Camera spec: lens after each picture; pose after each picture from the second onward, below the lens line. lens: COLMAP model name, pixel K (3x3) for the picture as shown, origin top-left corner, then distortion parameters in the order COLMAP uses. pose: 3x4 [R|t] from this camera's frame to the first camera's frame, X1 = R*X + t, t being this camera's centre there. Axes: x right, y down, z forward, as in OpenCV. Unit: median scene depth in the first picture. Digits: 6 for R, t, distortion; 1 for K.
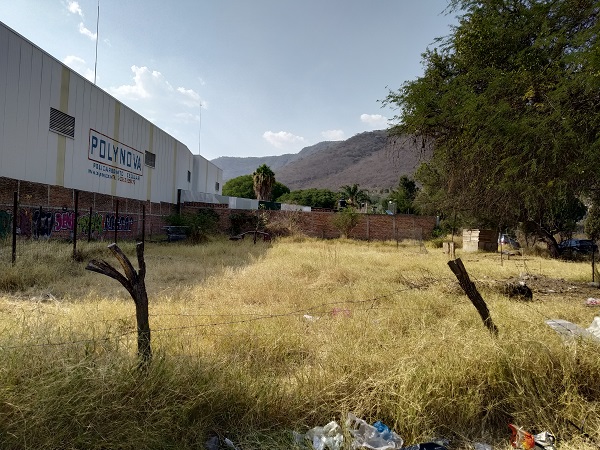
lens RADIAL K [[467.9, 0, 300.0], [0, 467.9, 225.0], [0, 0, 1]] dist [0.000525, -0.015018]
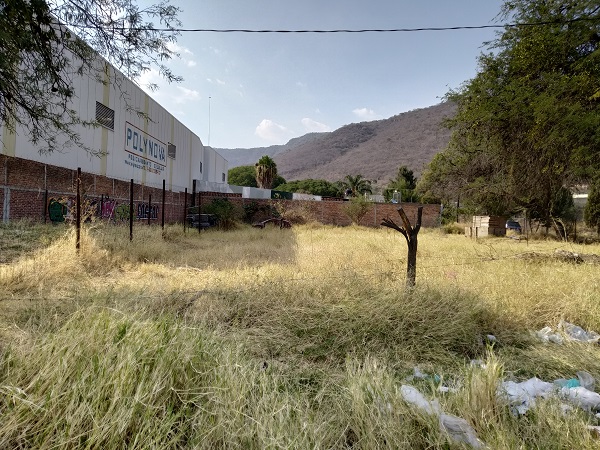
lens RADIAL K [[461.6, 0, 300.0], [0, 461.6, 225.0], [0, 0, 1]] dist [-0.001060, -0.001964]
pose [[0.999603, -0.005364, 0.027646, -0.061841], [0.004800, 0.999780, 0.020435, 0.005140], [-0.027750, -0.020294, 0.999409, -0.035349]]
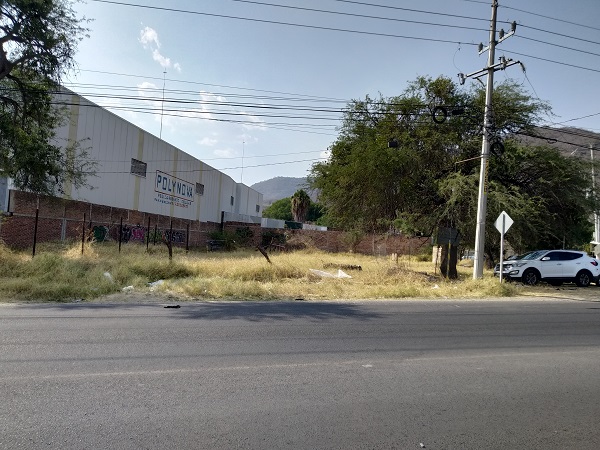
lens RADIAL K [[461.6, 0, 300.0], [0, 461.6, 225.0], [0, 0, 1]] dist [-0.001060, -0.001964]
pose [[0.993125, 0.015414, -0.116035, 0.107325], [-0.020172, 0.998998, -0.039944, 0.006924], [0.115303, 0.042010, 0.992442, -0.240945]]
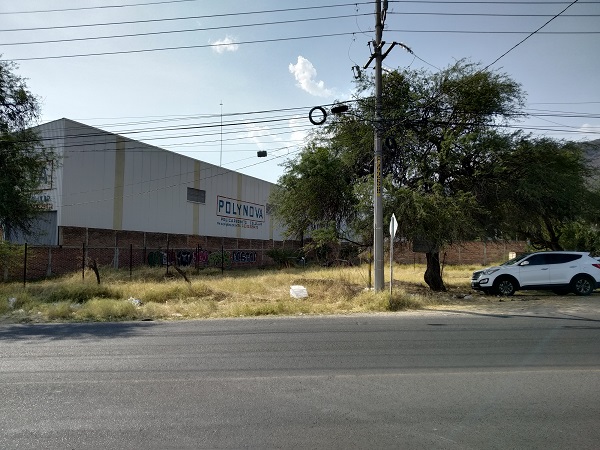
lens RADIAL K [[459.6, 0, 298.5], [0, 459.6, 233.5], [0, 0, 1]] dist [0.005333, -0.037643]
pose [[0.916487, -0.052966, -0.396542, 0.268231], [0.033365, 0.997863, -0.056173, 0.007540], [0.398670, 0.038251, 0.916296, -0.186386]]
